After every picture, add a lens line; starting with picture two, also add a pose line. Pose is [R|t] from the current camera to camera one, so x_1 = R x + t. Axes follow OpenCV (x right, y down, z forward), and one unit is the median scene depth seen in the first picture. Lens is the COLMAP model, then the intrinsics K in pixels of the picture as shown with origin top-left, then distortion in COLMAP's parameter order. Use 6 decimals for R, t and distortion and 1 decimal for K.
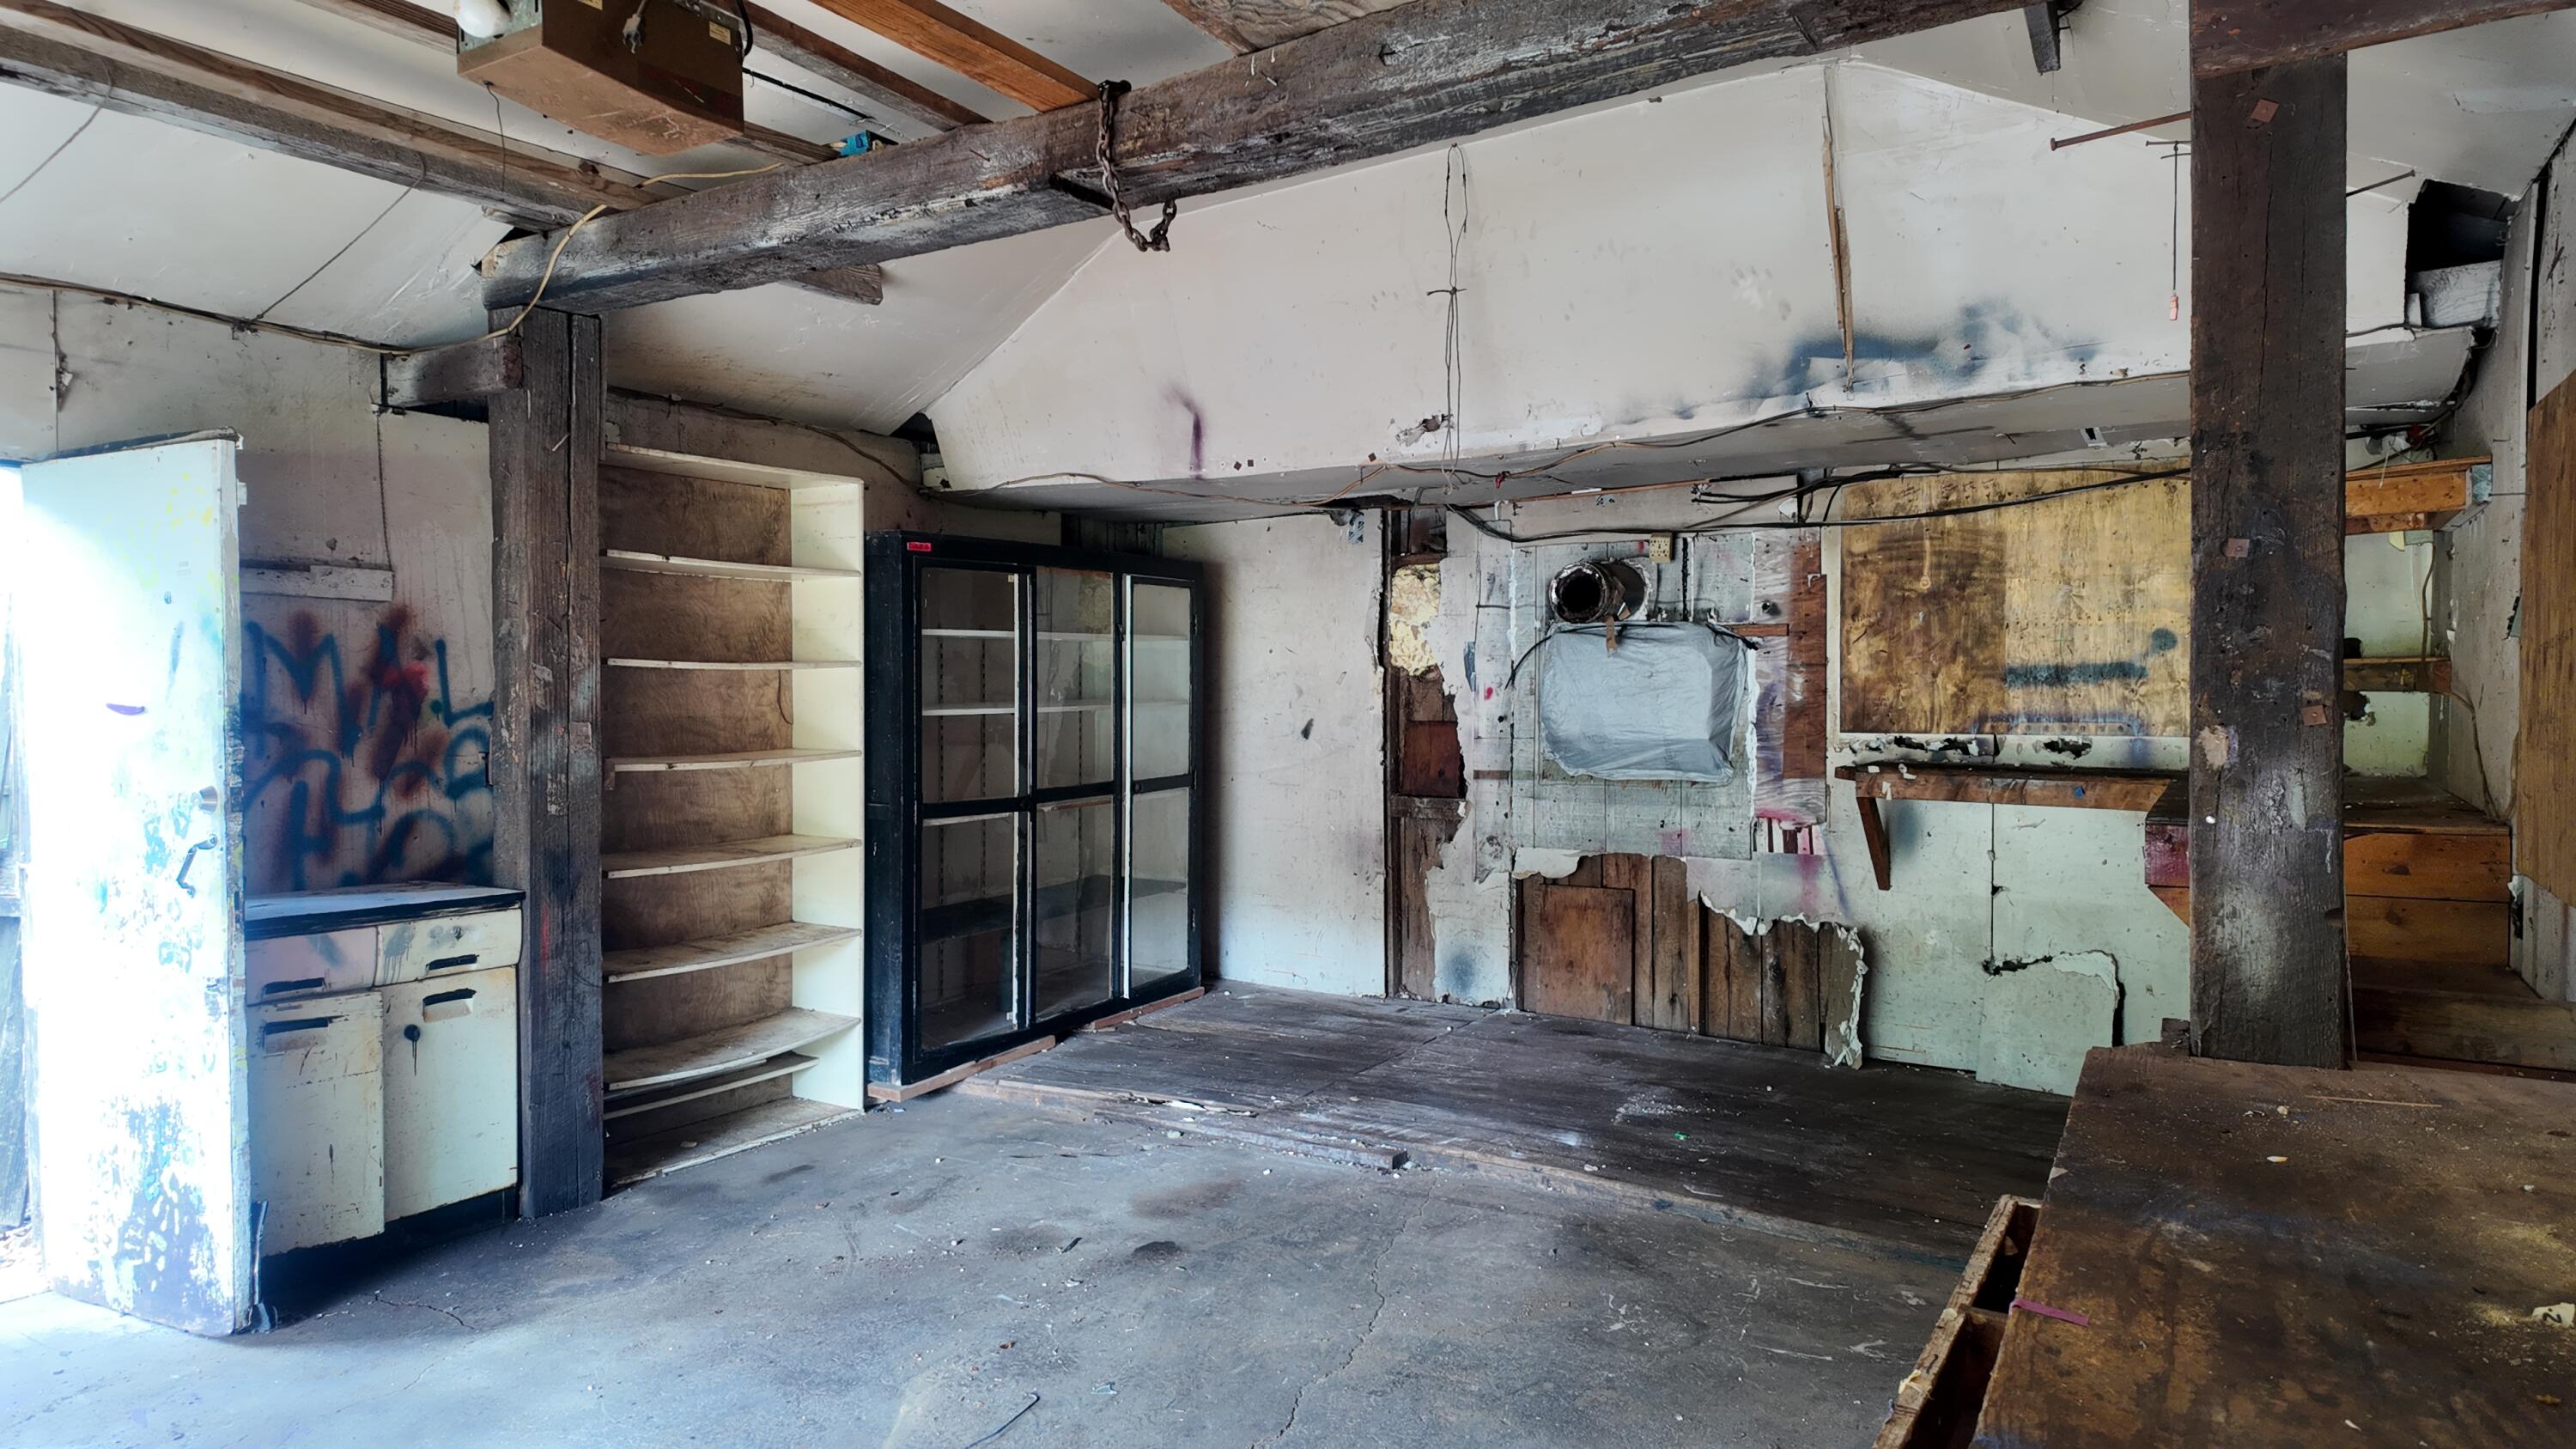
lens RADIAL K [[1486.6, 0, 1288.0], [0, 1486.6, 724.5], [0, 0, 1]] dist [0.101282, -0.151168]
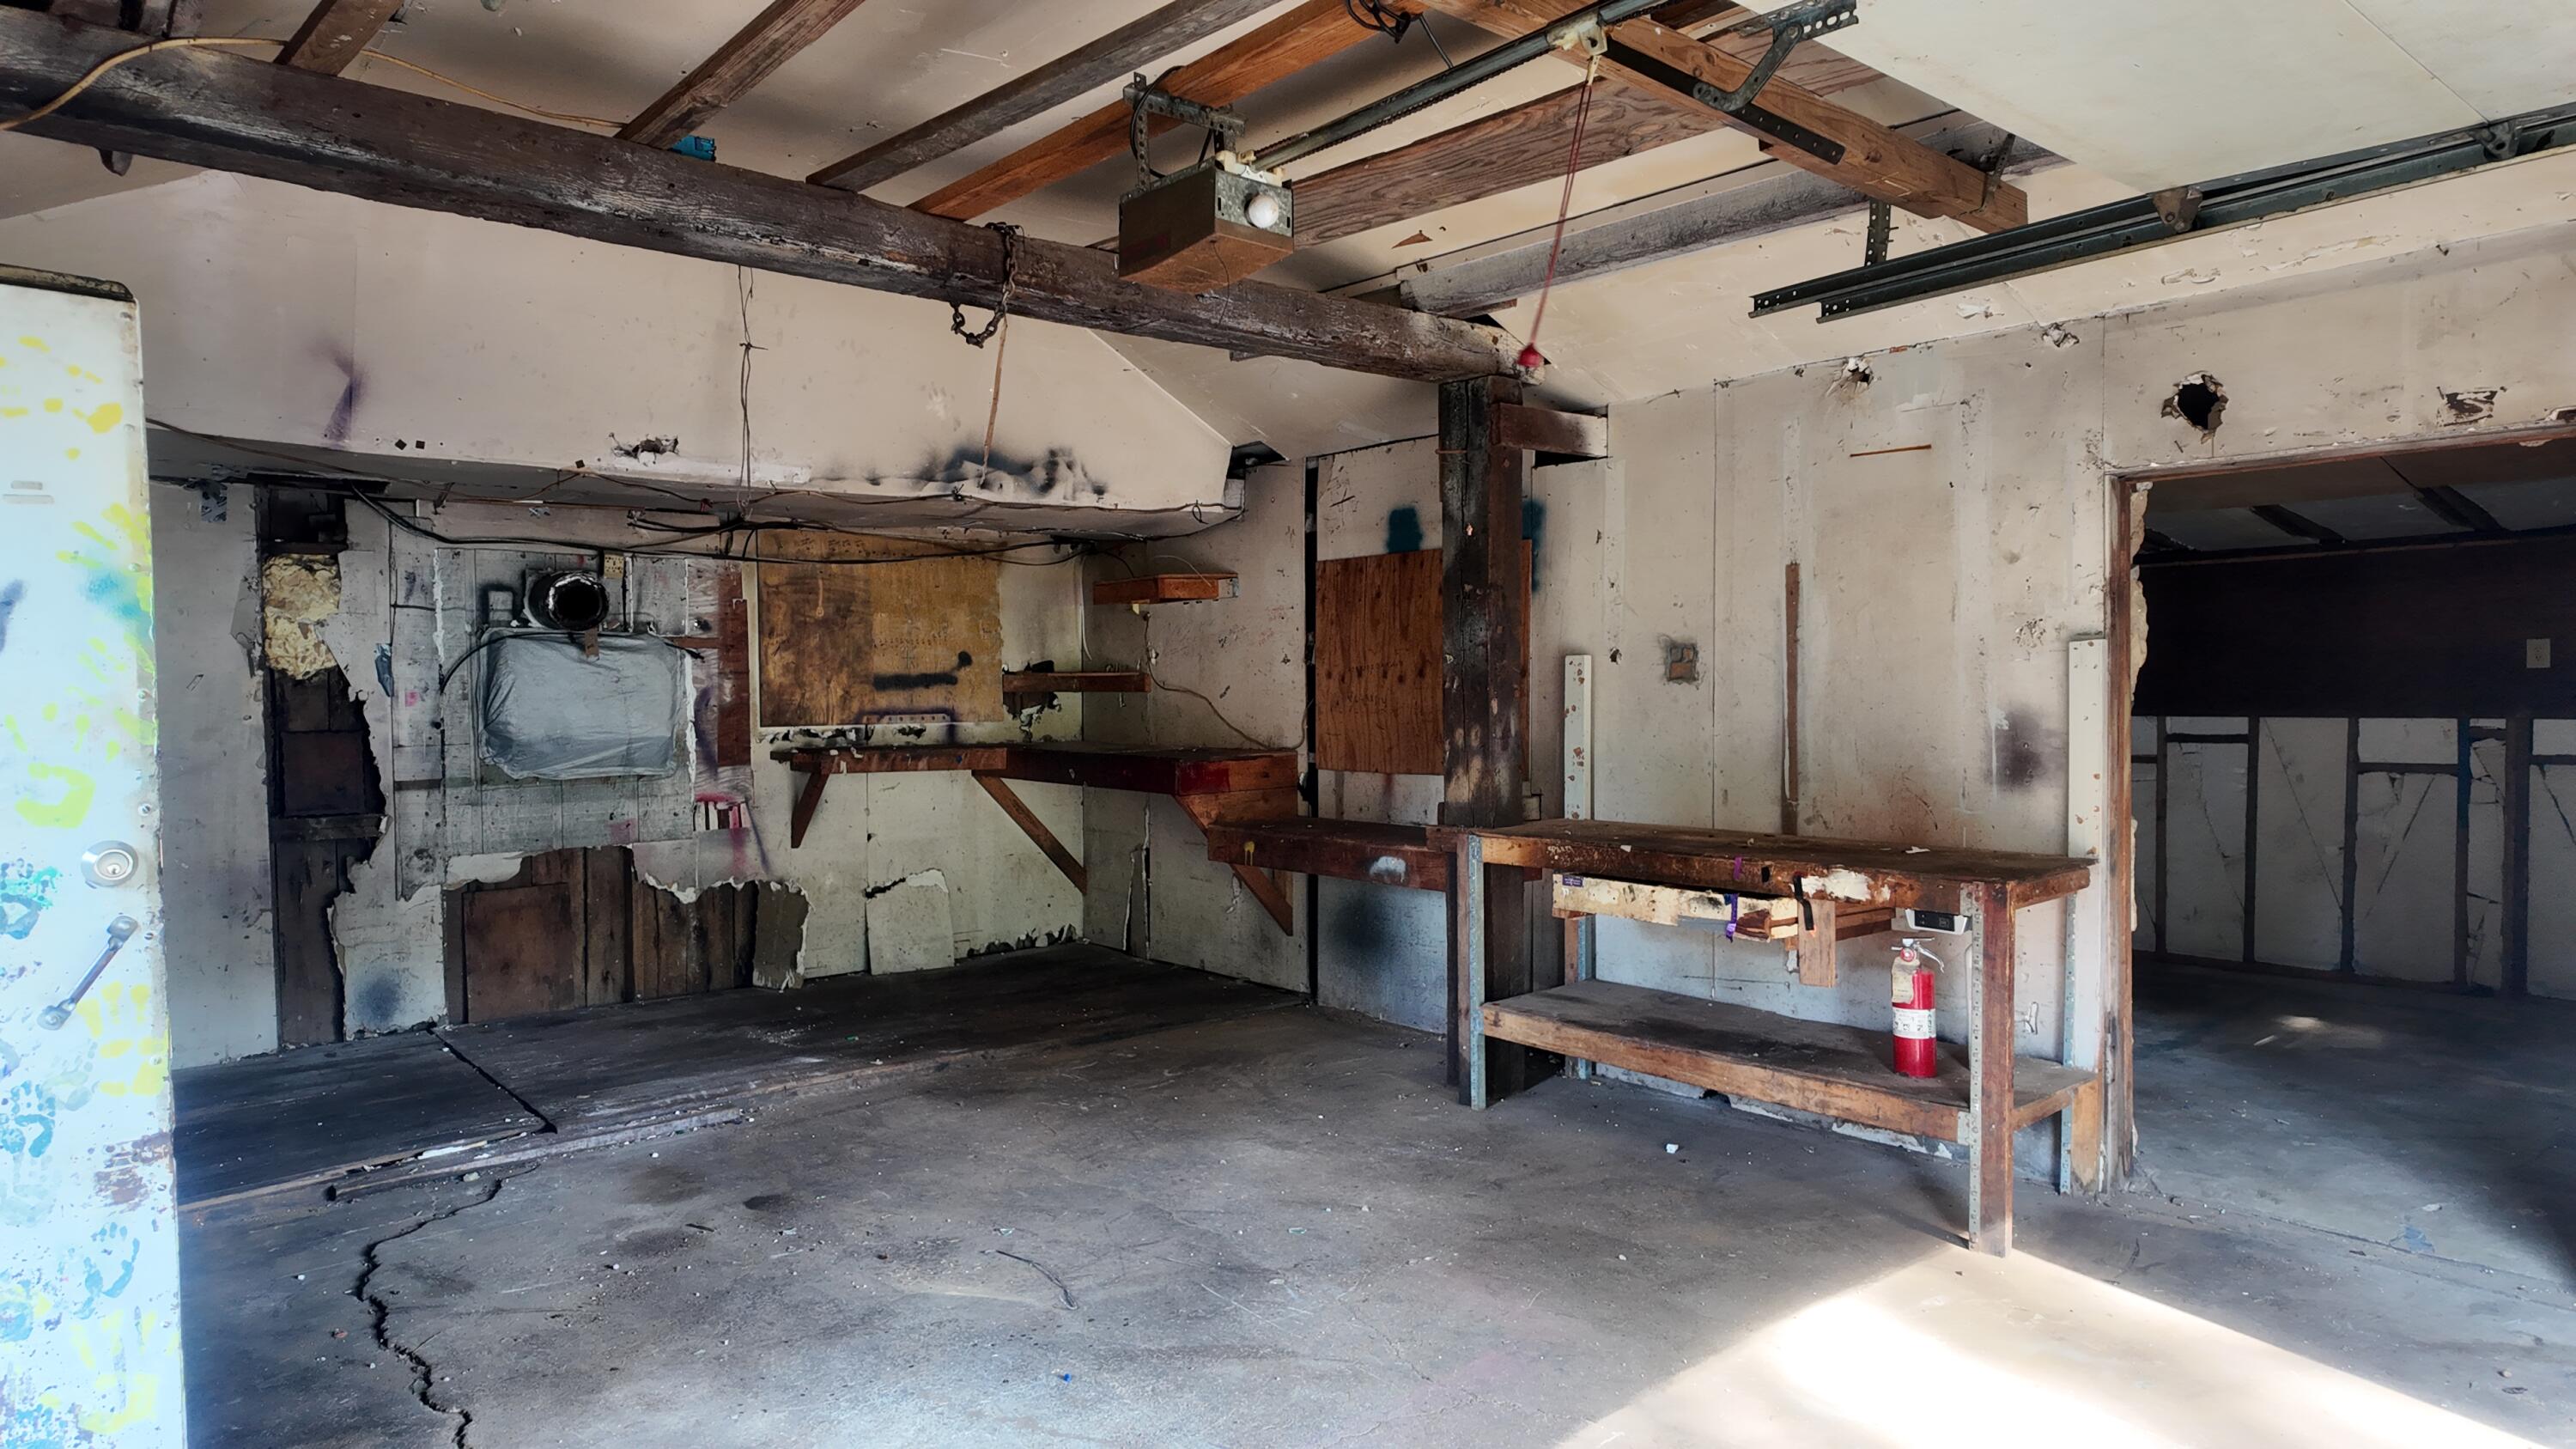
lens RADIAL K [[1486.6, 0, 1288.0], [0, 1486.6, 724.5], [0, 0, 1]] dist [0.101282, -0.151168]
pose [[0.308938, -0.023097, 0.950802, -0.694245], [0.031378, 0.999408, 0.014082, -0.000729], [-0.950565, 0.025484, 0.309479, 0.200211]]
